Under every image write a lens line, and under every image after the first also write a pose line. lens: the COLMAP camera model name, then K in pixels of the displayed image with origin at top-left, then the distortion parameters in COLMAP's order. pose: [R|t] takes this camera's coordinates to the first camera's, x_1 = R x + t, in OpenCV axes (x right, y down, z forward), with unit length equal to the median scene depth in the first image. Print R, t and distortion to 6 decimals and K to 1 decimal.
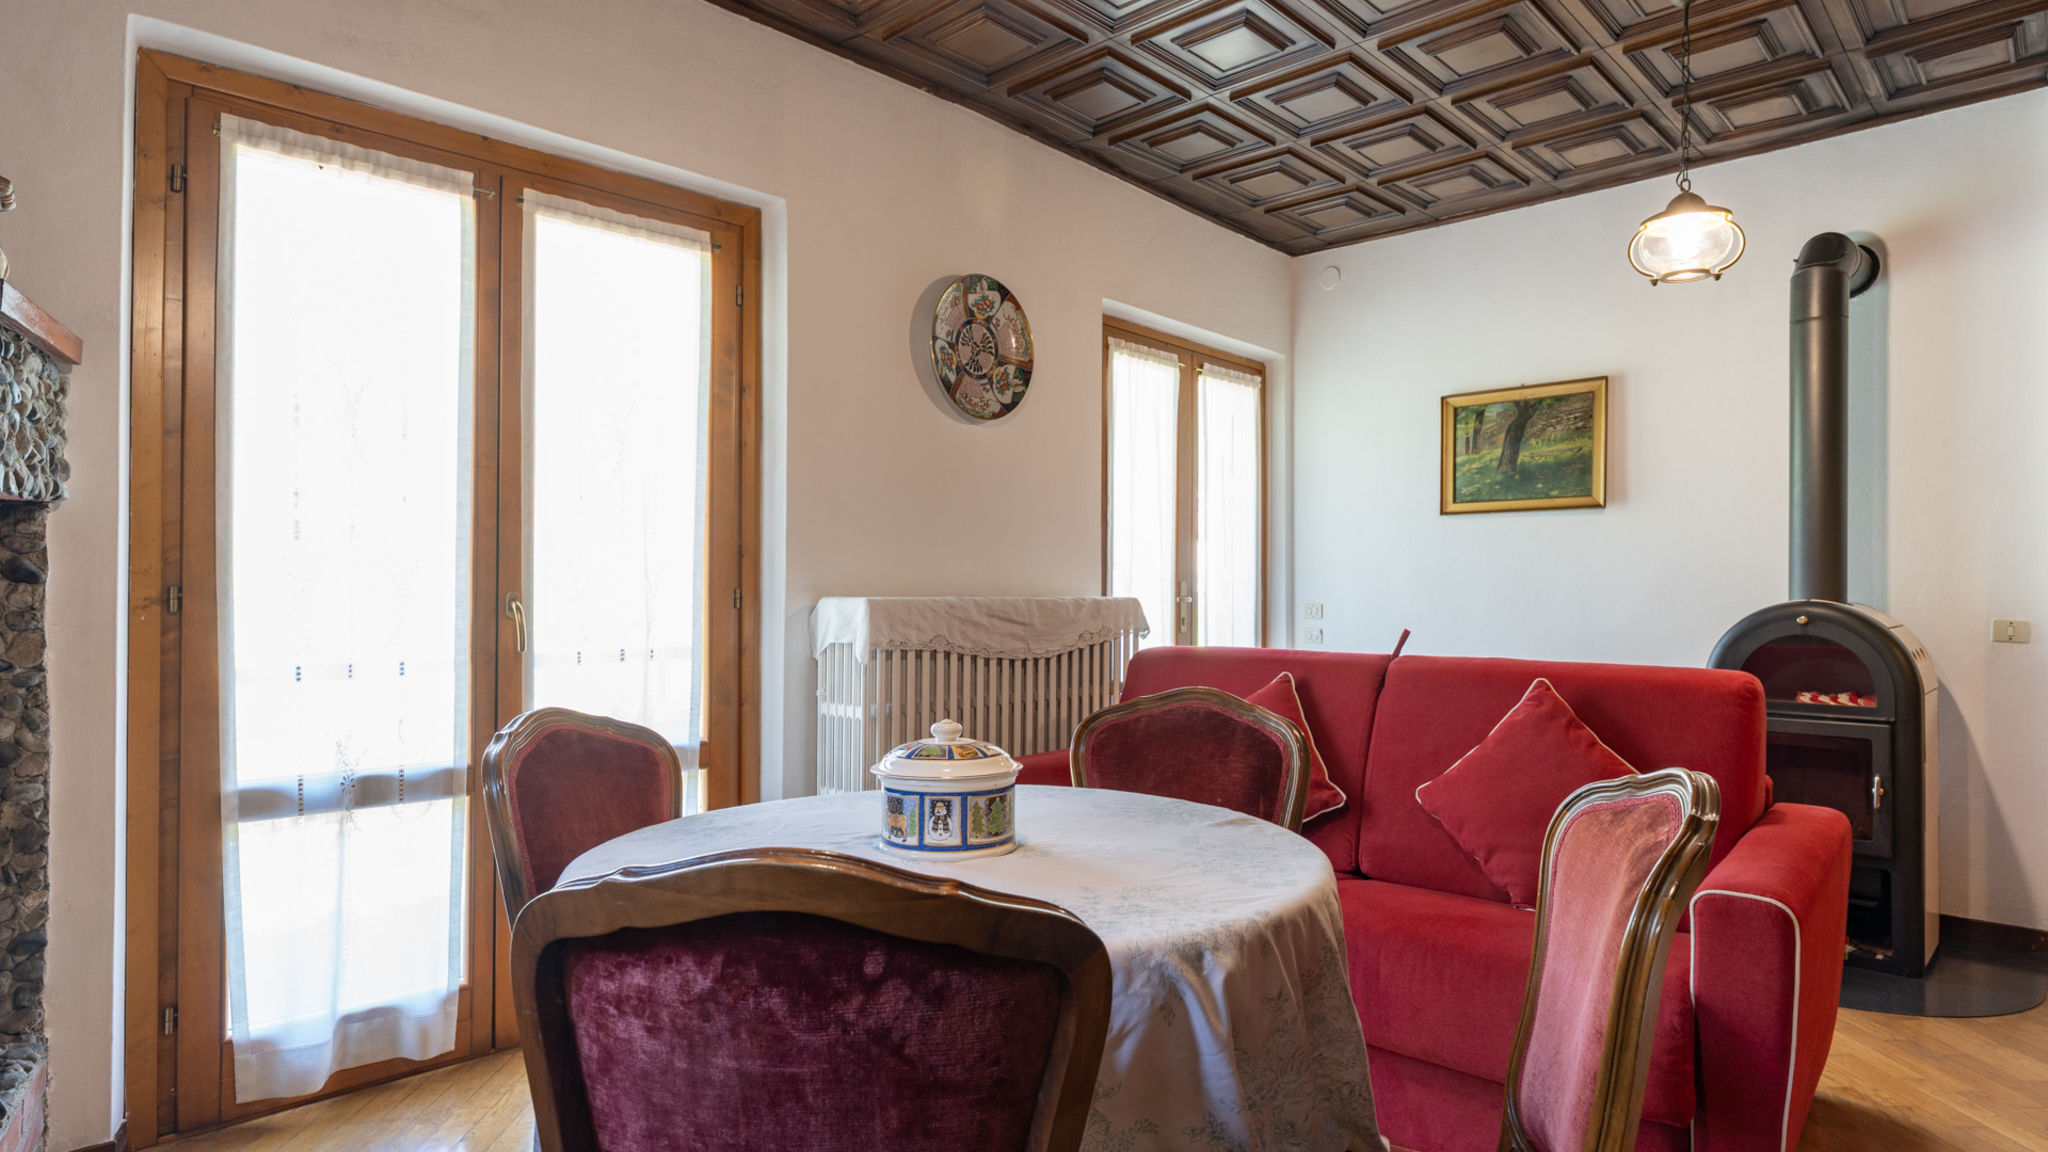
lens RADIAL K [[1143.7, 0, 1015.9], [0, 1143.7, 580.1], [0, 0, 1]] dist [-0.000403, 0.000017]
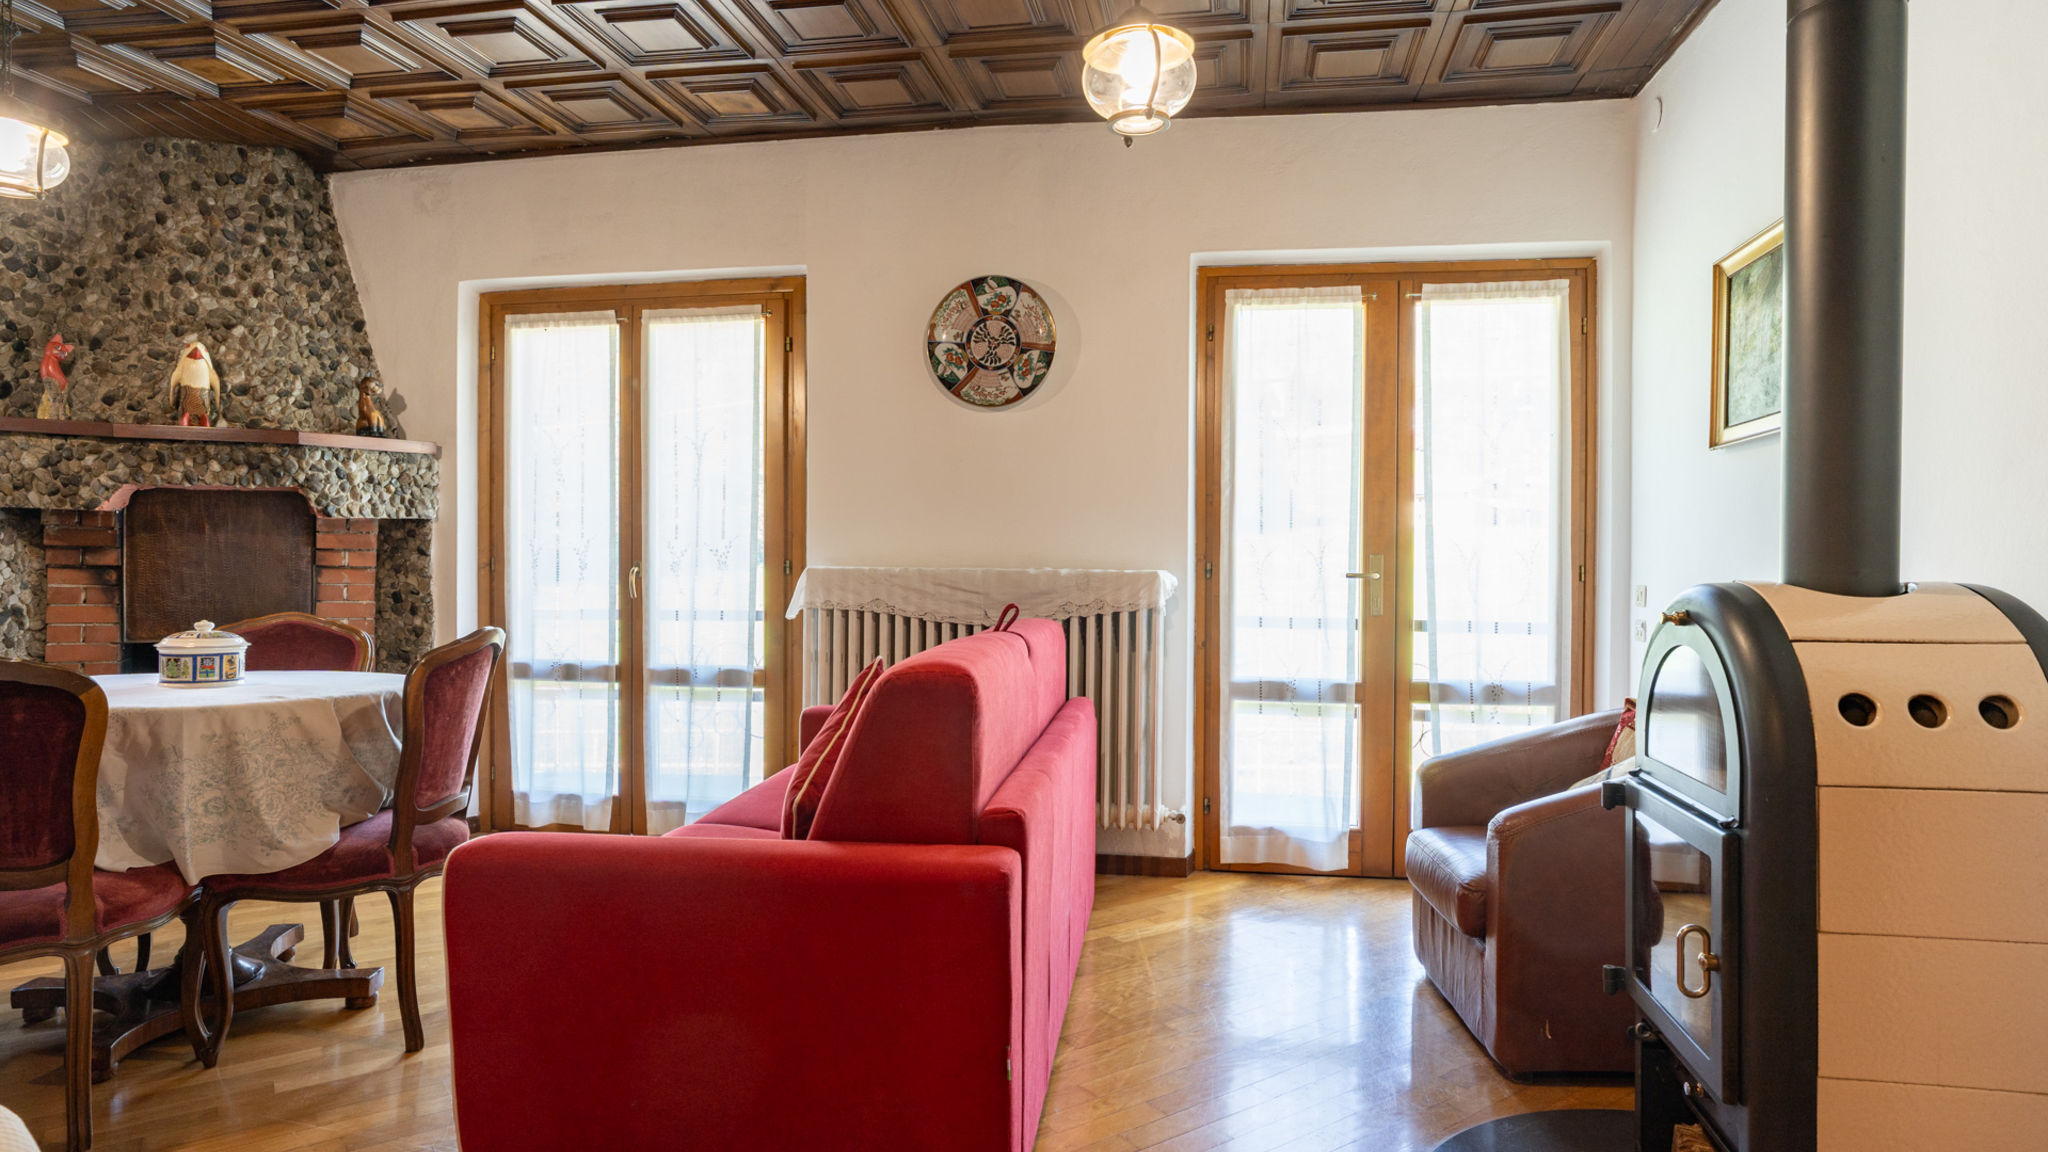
lens RADIAL K [[1143.7, 0, 1053.8], [0, 1143.7, 576.7], [0, 0, 1]] dist [-0.000403, 0.000017]
pose [[0.553201, 0.008767, -0.833002, 0.932351], [-0.000803, 0.999950, 0.009991, 0.011769], [0.833047, -0.004858, 0.553180, 0.447027]]
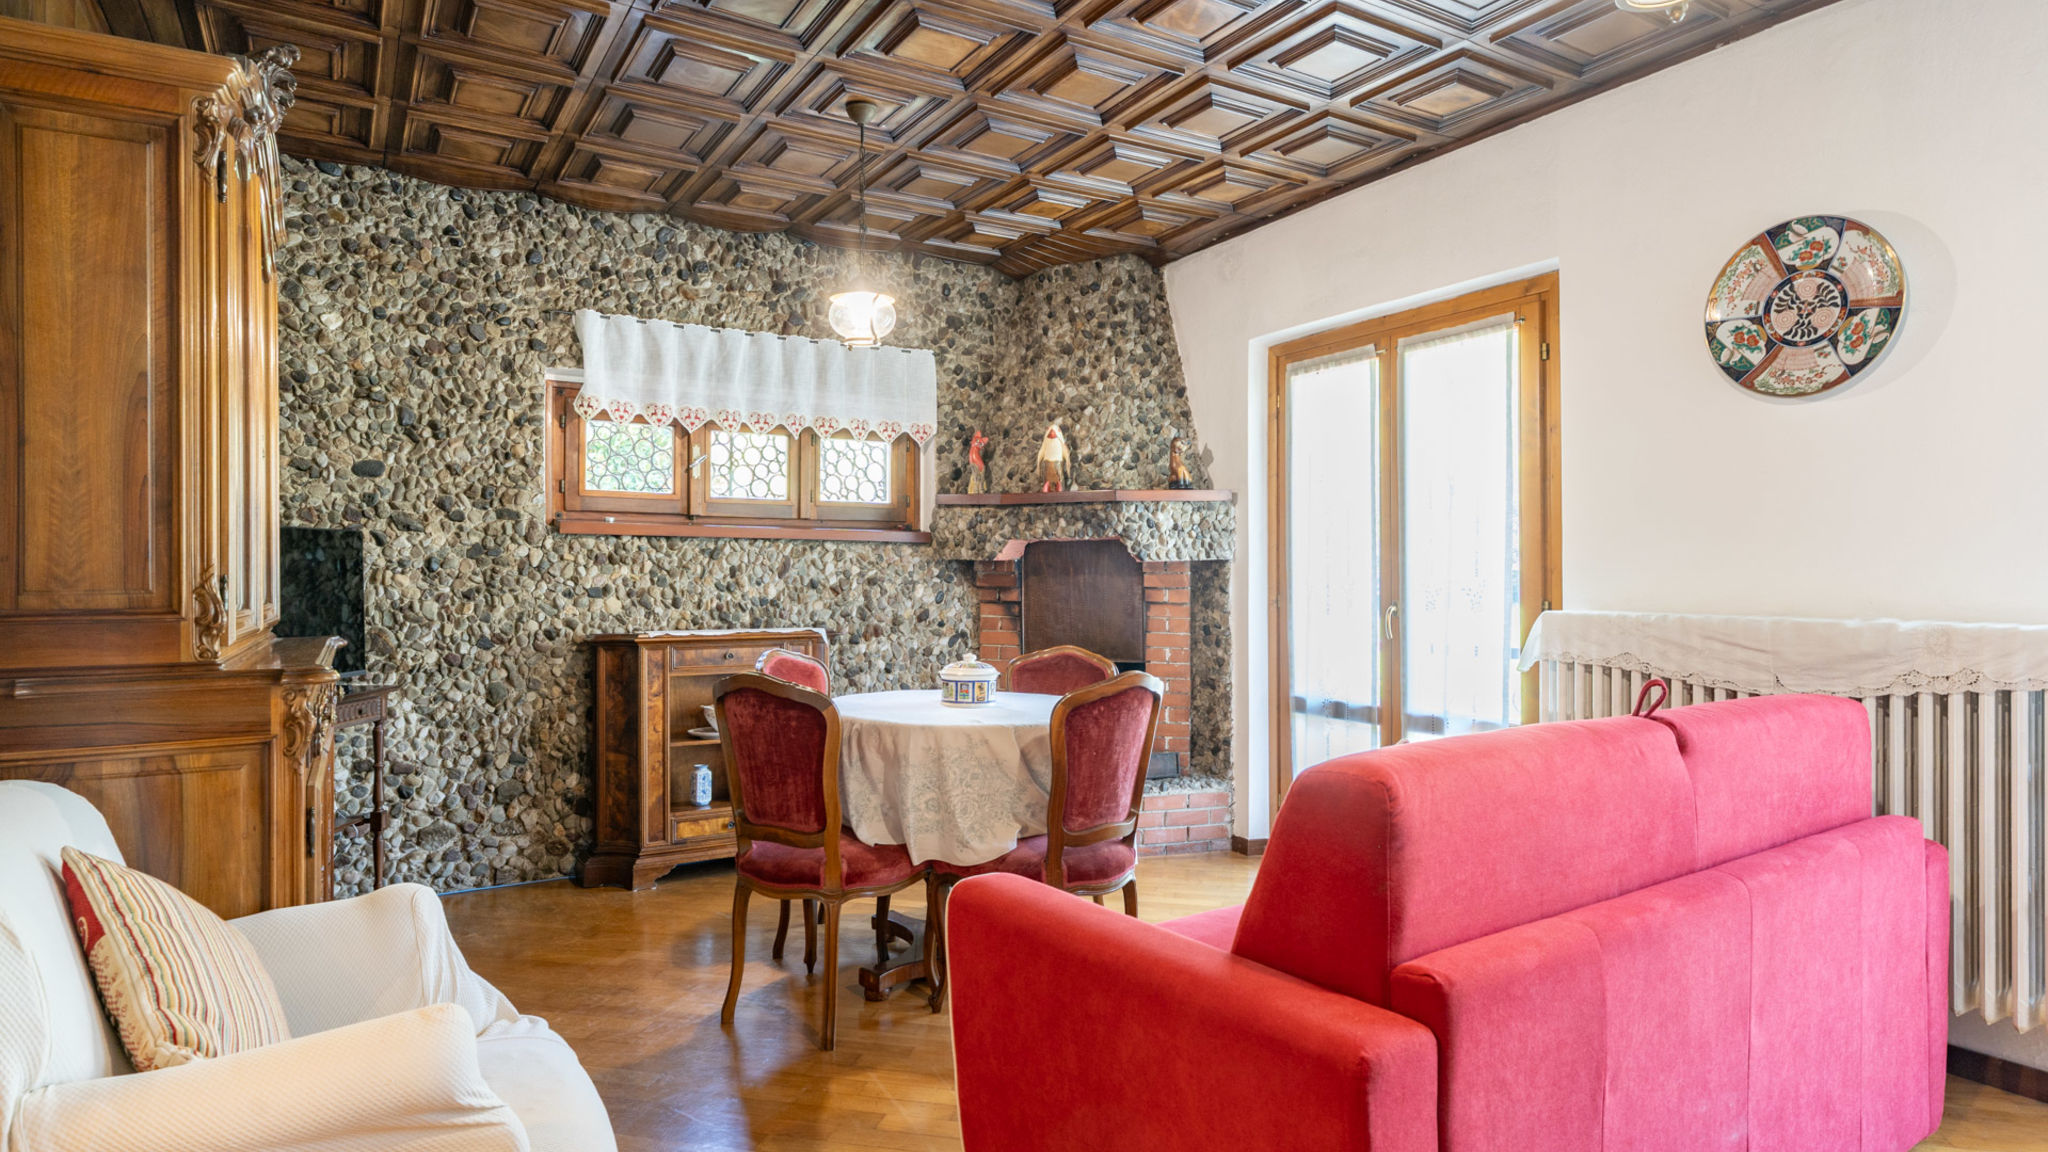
lens RADIAL K [[1143.7, 0, 1016.4], [0, 1143.7, 565.3], [0, 0, 1]] dist [-0.000403, 0.000017]
pose [[-0.266890, -0.015772, -0.963598, 0.902055], [0.001190, 0.999860, -0.016695, -0.009019], [0.963726, -0.005602, -0.266833, 0.691196]]
